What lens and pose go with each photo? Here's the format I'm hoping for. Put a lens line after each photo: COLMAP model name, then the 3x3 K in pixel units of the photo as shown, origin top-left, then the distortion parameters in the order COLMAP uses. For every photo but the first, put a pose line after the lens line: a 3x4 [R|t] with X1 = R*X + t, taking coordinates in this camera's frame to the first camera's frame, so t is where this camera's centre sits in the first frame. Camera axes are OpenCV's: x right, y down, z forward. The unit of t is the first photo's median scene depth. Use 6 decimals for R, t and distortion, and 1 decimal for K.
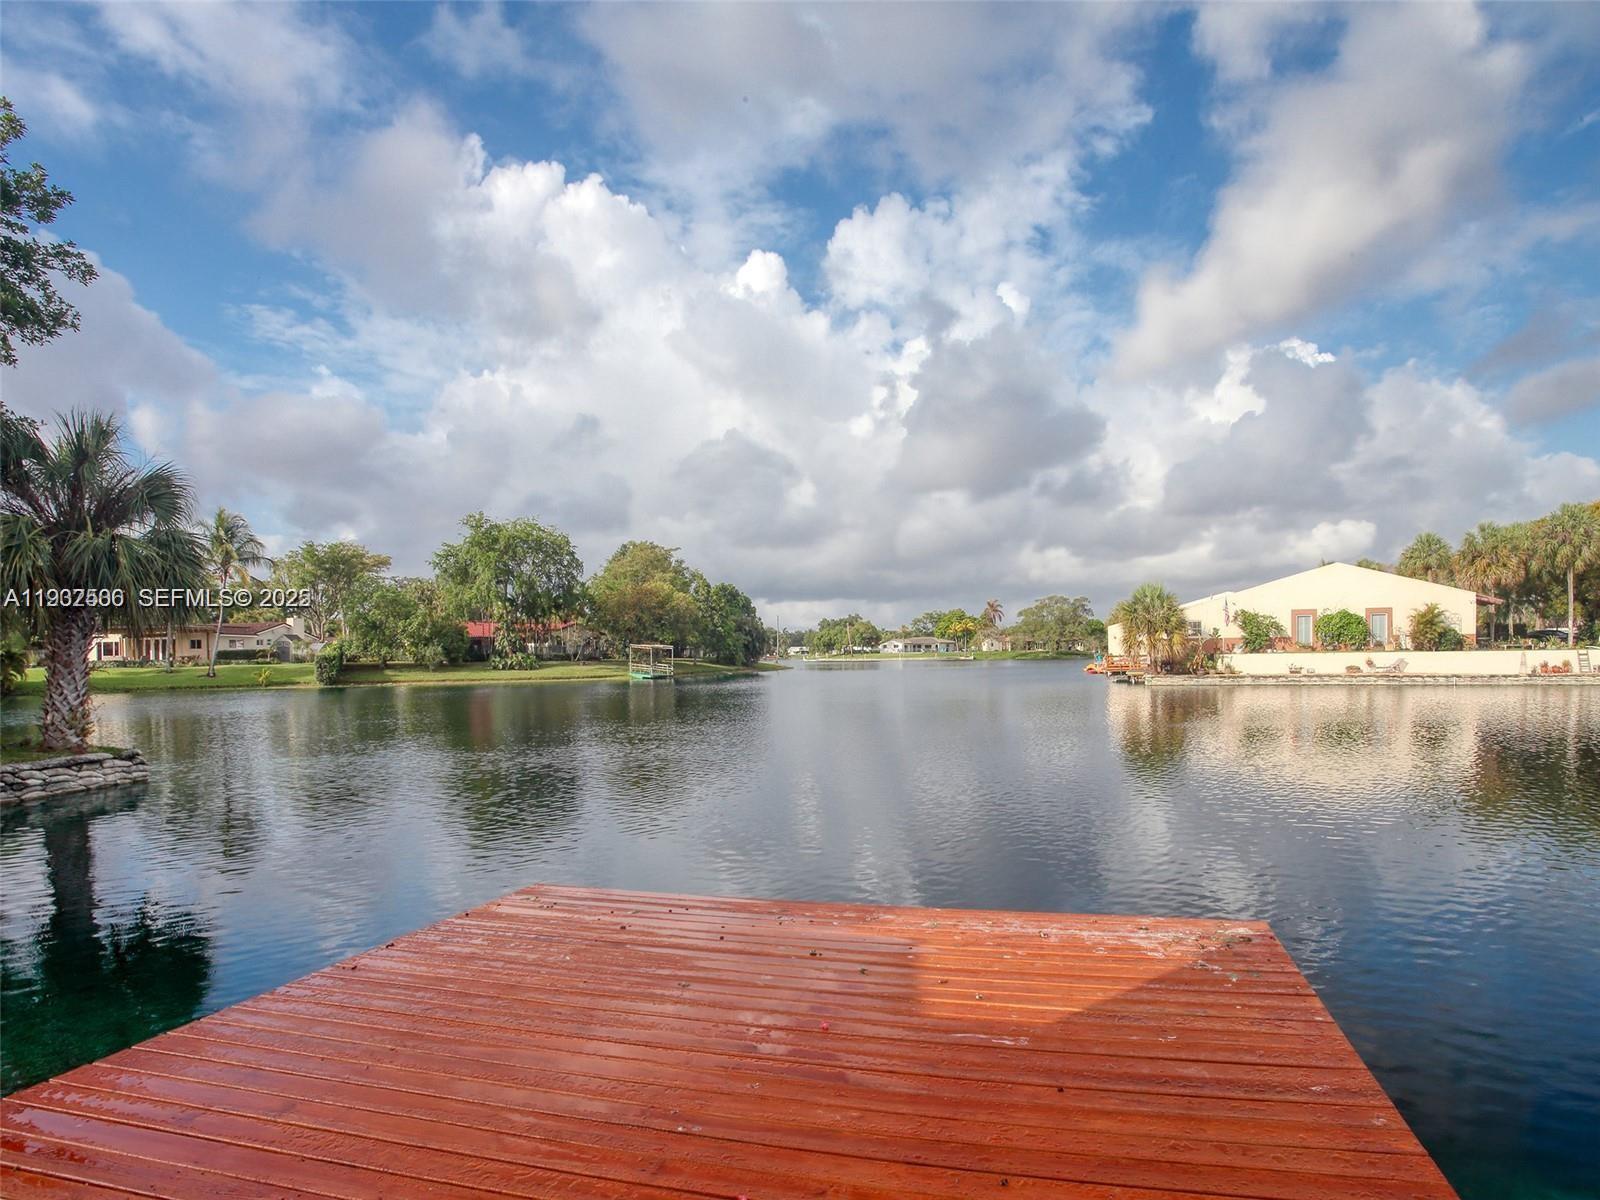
lens RADIAL K [[893.5, 0, 800.0], [0, 893.5, 600.0], [0, 0, 1]] dist [-0.000848, 0.000866]
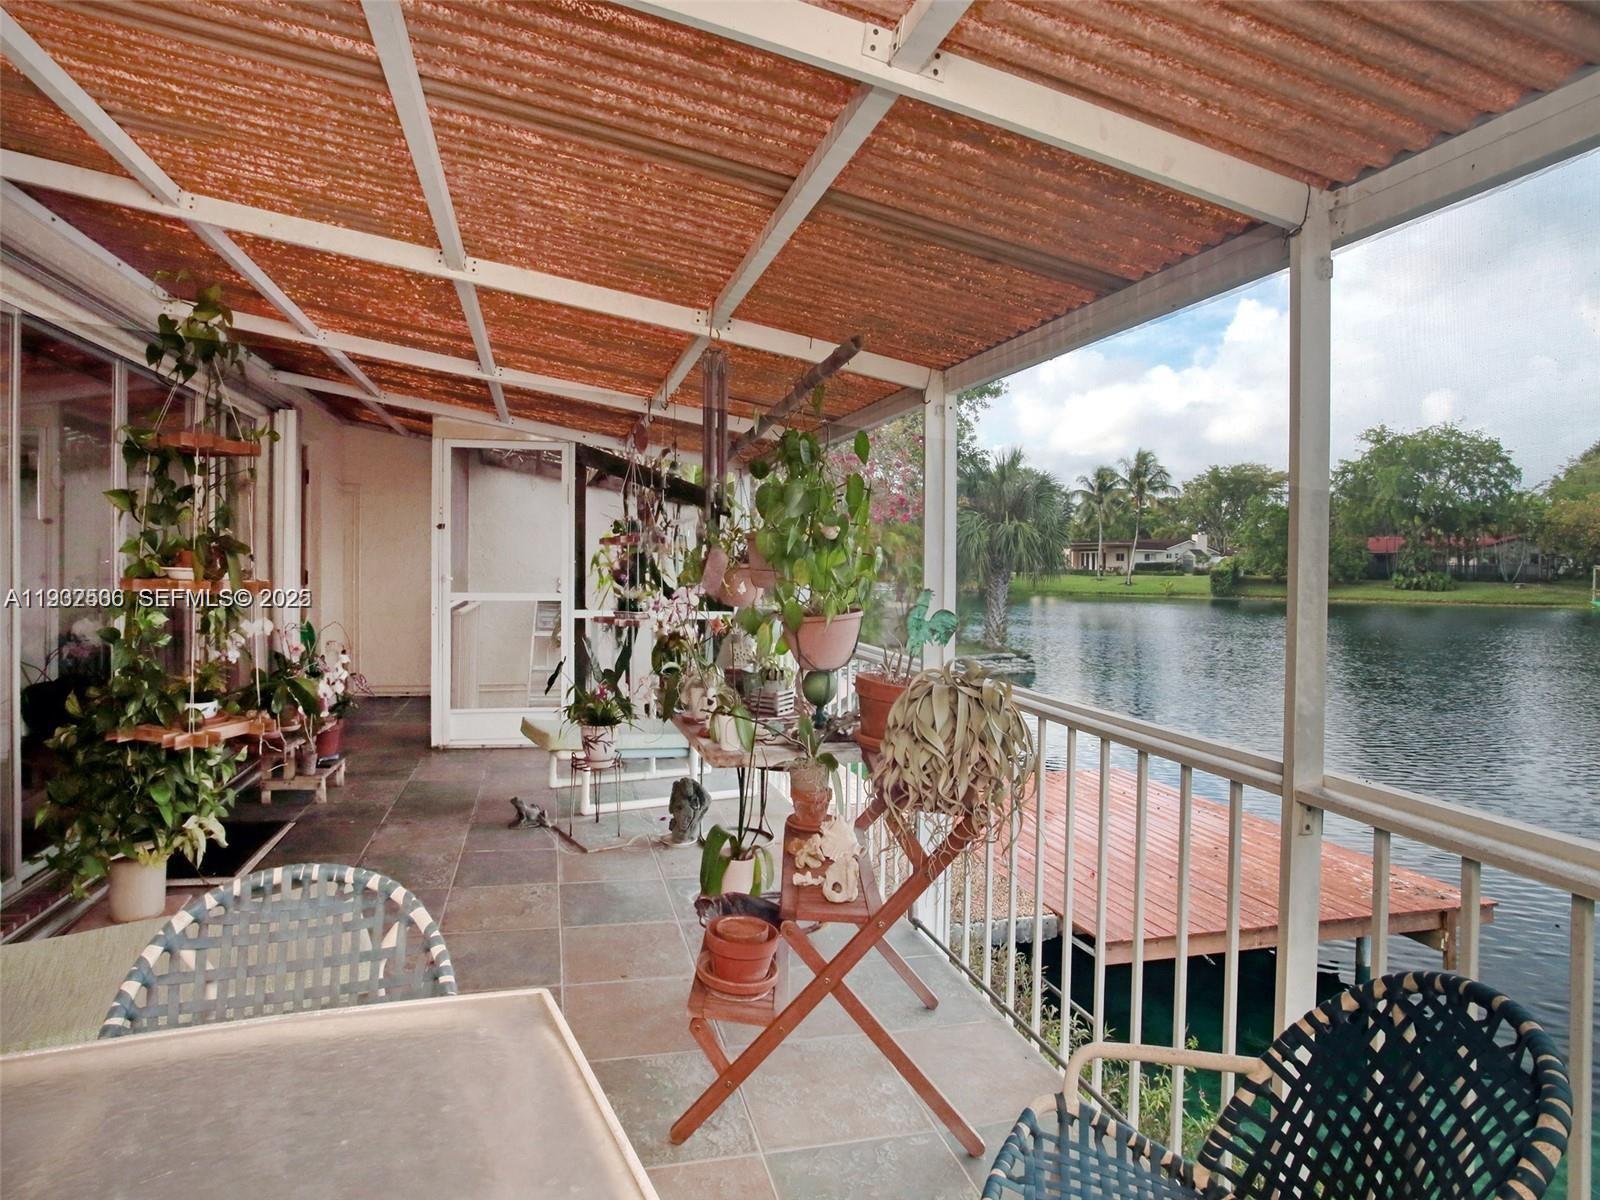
lens RADIAL K [[893.5, 0, 800.0], [0, 893.5, 600.0], [0, 0, 1]] dist [-0.000848, 0.000866]
pose [[0.563864, 0.068274, -0.823041, 0.090440], [0.028228, 0.994402, 0.101827, -0.027026], [0.825385, -0.080649, 0.558780, -0.063441]]
